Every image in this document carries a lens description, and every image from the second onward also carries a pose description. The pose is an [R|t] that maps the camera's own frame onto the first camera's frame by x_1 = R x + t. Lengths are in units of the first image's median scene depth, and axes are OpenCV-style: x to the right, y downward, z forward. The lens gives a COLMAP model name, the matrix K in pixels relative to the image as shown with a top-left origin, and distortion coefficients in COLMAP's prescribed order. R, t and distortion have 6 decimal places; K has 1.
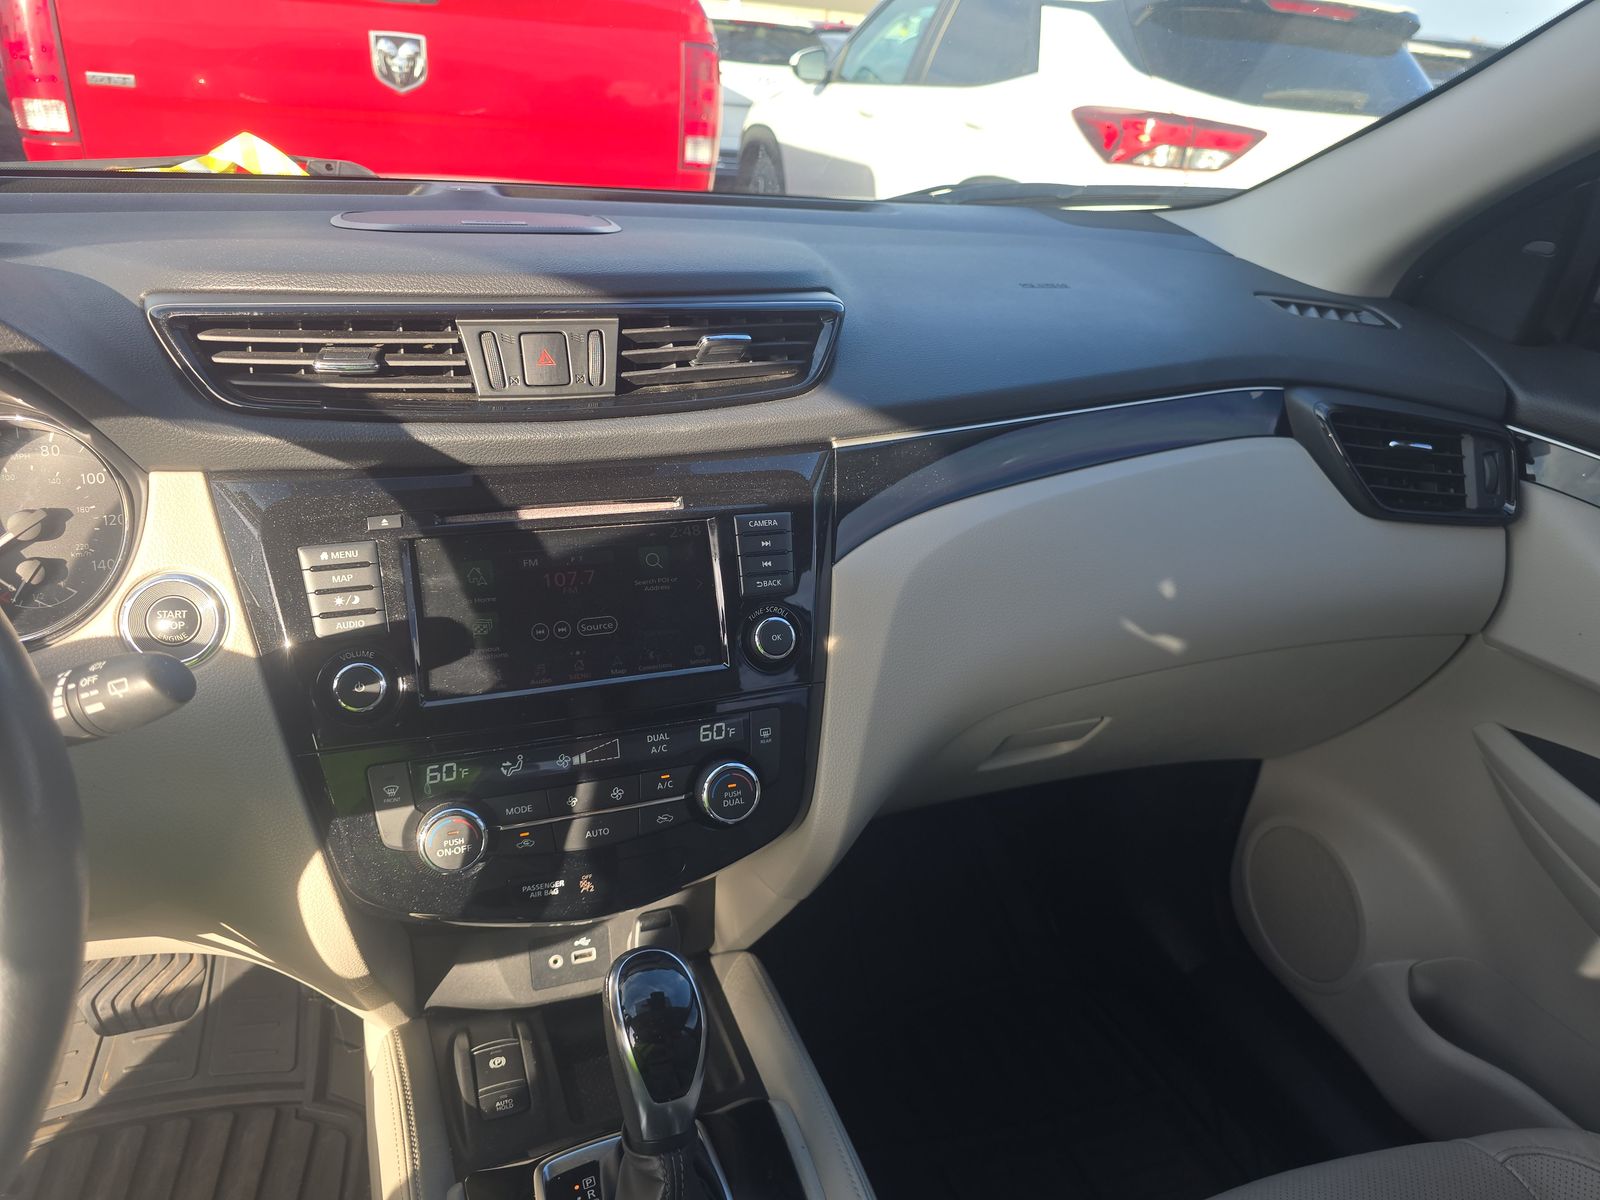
lens RADIAL K [[1090.5, 0, 800.0], [0, 1090.5, 600.0], [0, 0, 1]] dist [0.017571, -0.007312]
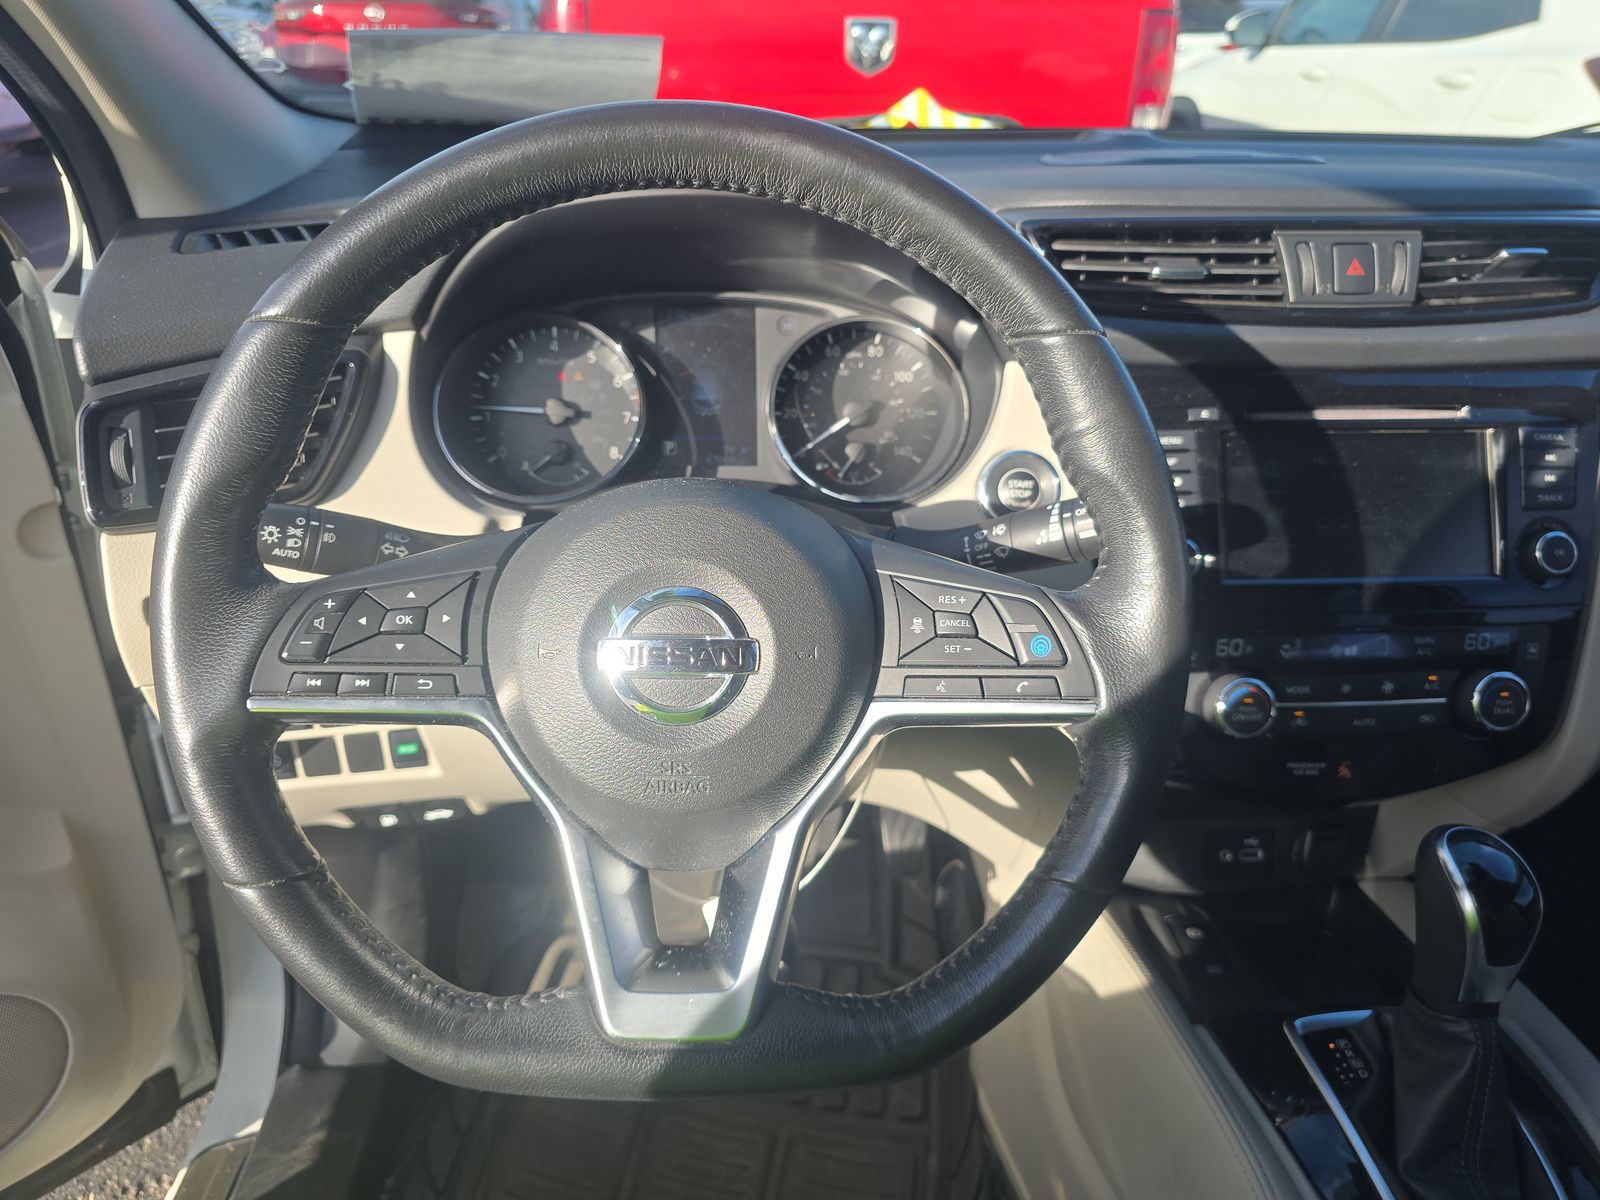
lens RADIAL K [[1090.5, 0, 800.0], [0, 1090.5, 600.0], [0, 0, 1]] dist [0.017571, -0.007312]
pose [[0.956399, 0.085964, -0.279127, -0.411047], [-0.083034, 0.996297, 0.022329, 0.115335], [0.280013, 0.001822, 0.959995, -0.156105]]
